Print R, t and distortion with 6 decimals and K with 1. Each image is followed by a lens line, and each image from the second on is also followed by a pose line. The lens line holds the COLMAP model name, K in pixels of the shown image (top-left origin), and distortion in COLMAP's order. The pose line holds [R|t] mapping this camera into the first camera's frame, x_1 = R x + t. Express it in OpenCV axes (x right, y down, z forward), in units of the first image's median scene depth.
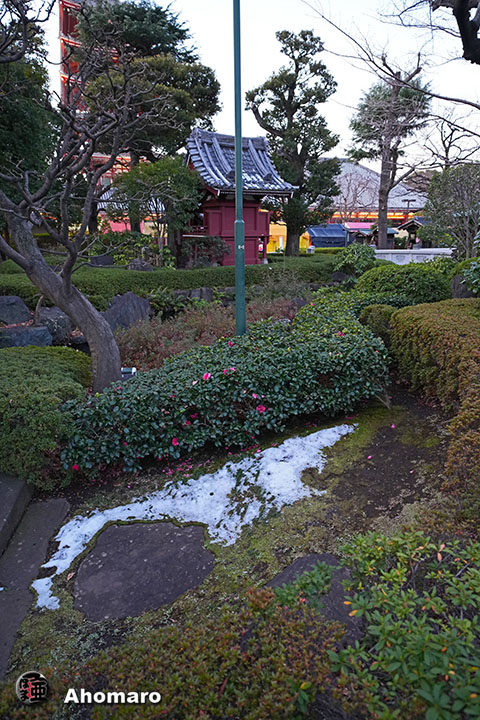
lens RADIAL K [[467.8, 0, 239.9], [0, 467.8, 359.4], [0, 0, 1]] dist [0.004412, 0.000279]
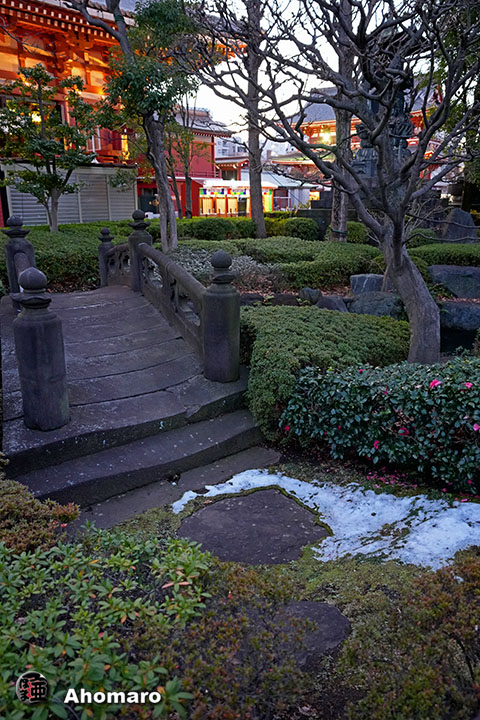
lens RADIAL K [[555.0, 0, 240.7], [0, 555.0, 359.8], [0, 0, 1]] dist [-0.003754, -0.000056]
pose [[0.500180, 0.239463, -0.832152, 0.120763], [-0.213748, 0.965408, 0.149332, -0.016382], [0.839126, 0.103178, 0.534062, 0.048869]]
